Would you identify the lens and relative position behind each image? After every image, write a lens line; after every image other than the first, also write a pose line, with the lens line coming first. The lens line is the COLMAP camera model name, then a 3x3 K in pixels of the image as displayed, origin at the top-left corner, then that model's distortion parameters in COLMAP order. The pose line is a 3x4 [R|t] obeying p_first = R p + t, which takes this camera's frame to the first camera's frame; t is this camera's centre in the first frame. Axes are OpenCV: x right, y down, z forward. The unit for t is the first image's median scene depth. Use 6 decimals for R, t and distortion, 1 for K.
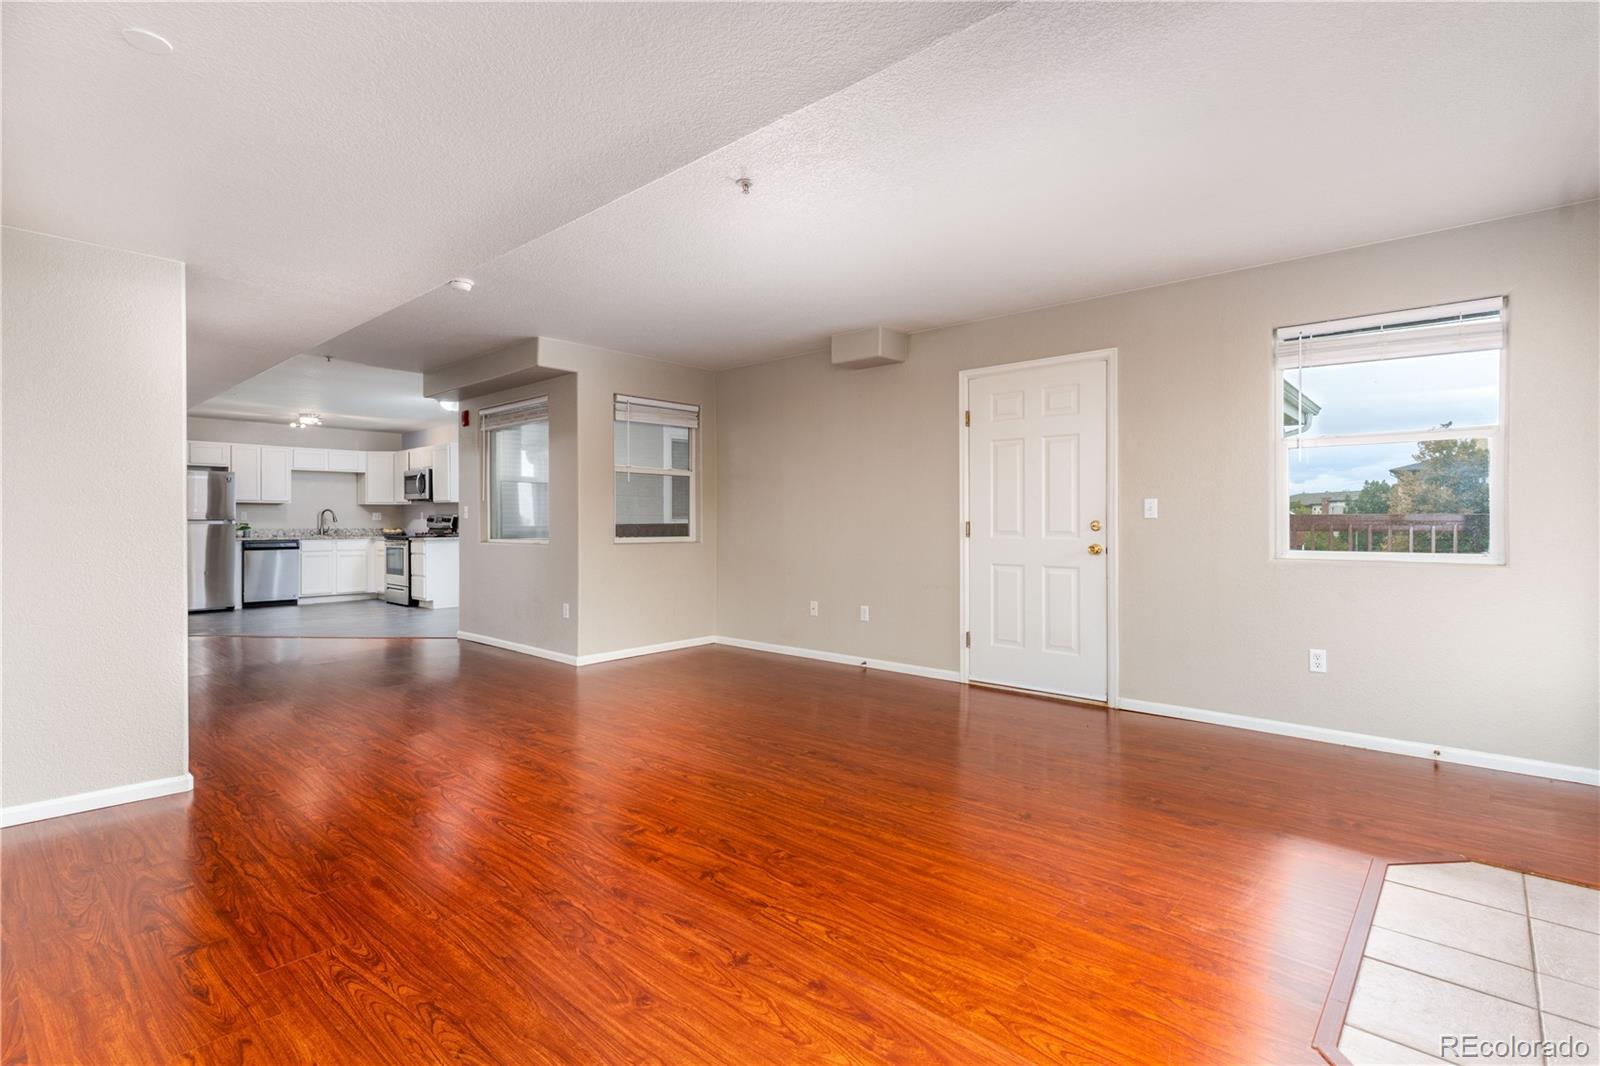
lens RADIAL K [[759.6, 0, 806.0], [0, 759.6, 524.0], [0, 0, 1]] dist [0.002928, 0.000083]
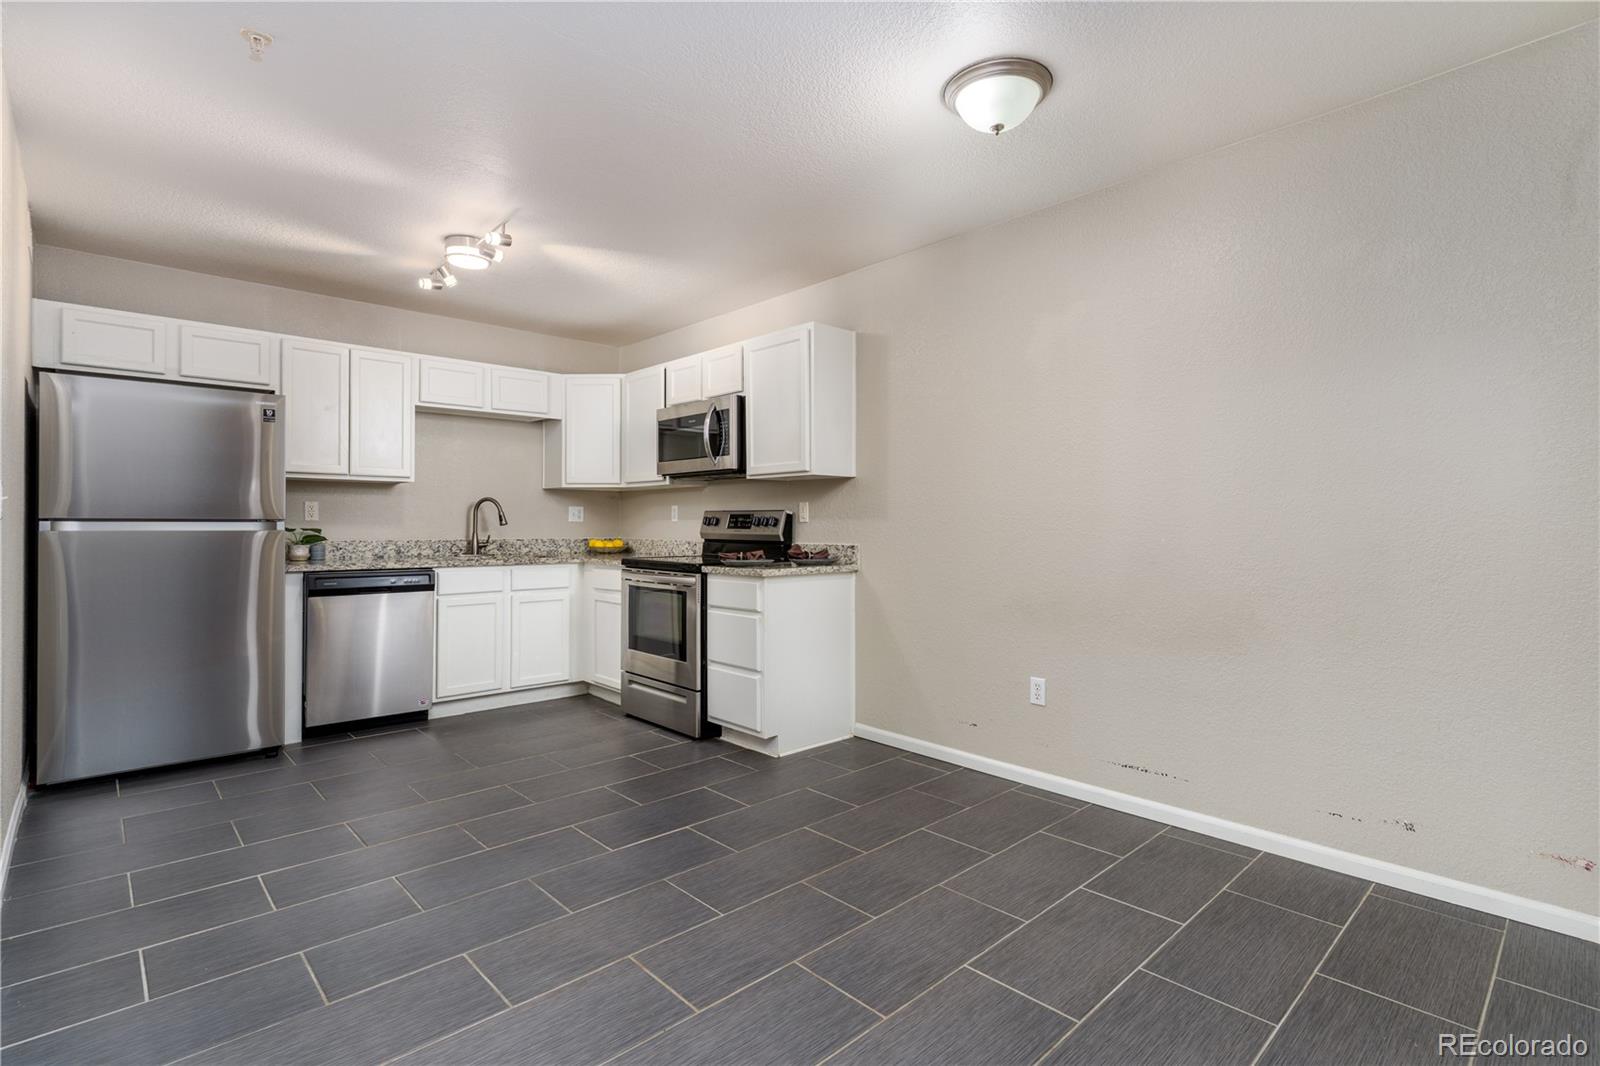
lens RADIAL K [[760.5, 0, 801.1], [0, 760.5, 519.8], [0, 0, 1]] dist [0.002225, -0.000401]
pose [[0.995962, -0.000434, -0.089778, -0.423023], [-0.000118, 0.999981, -0.006149, -0.003408], [0.089779, 0.006135, 0.995943, 0.594167]]
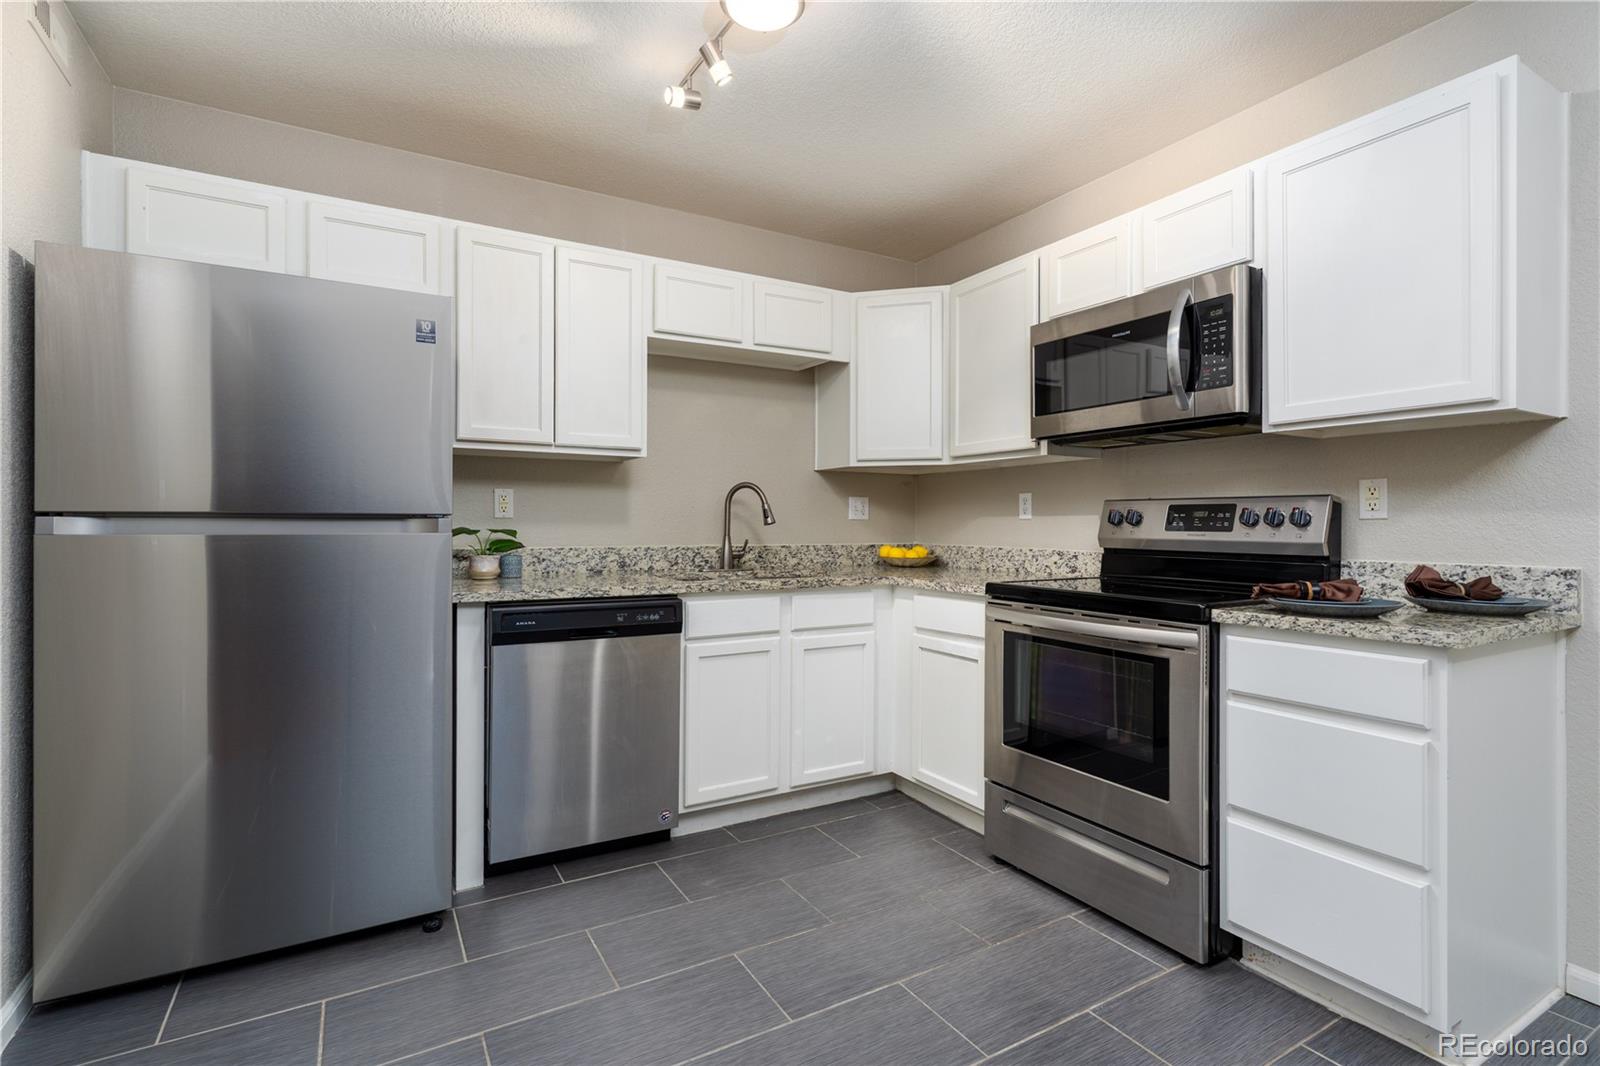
lens RADIAL K [[760.5, 0, 801.1], [0, 760.5, 519.8], [0, 0, 1]] dist [0.002225, -0.000401]
pose [[0.949950, -0.001775, -0.312398, -0.543322], [0.000182, 0.999987, -0.005128, -0.003275], [0.312403, 0.004815, 0.949938, 0.763107]]
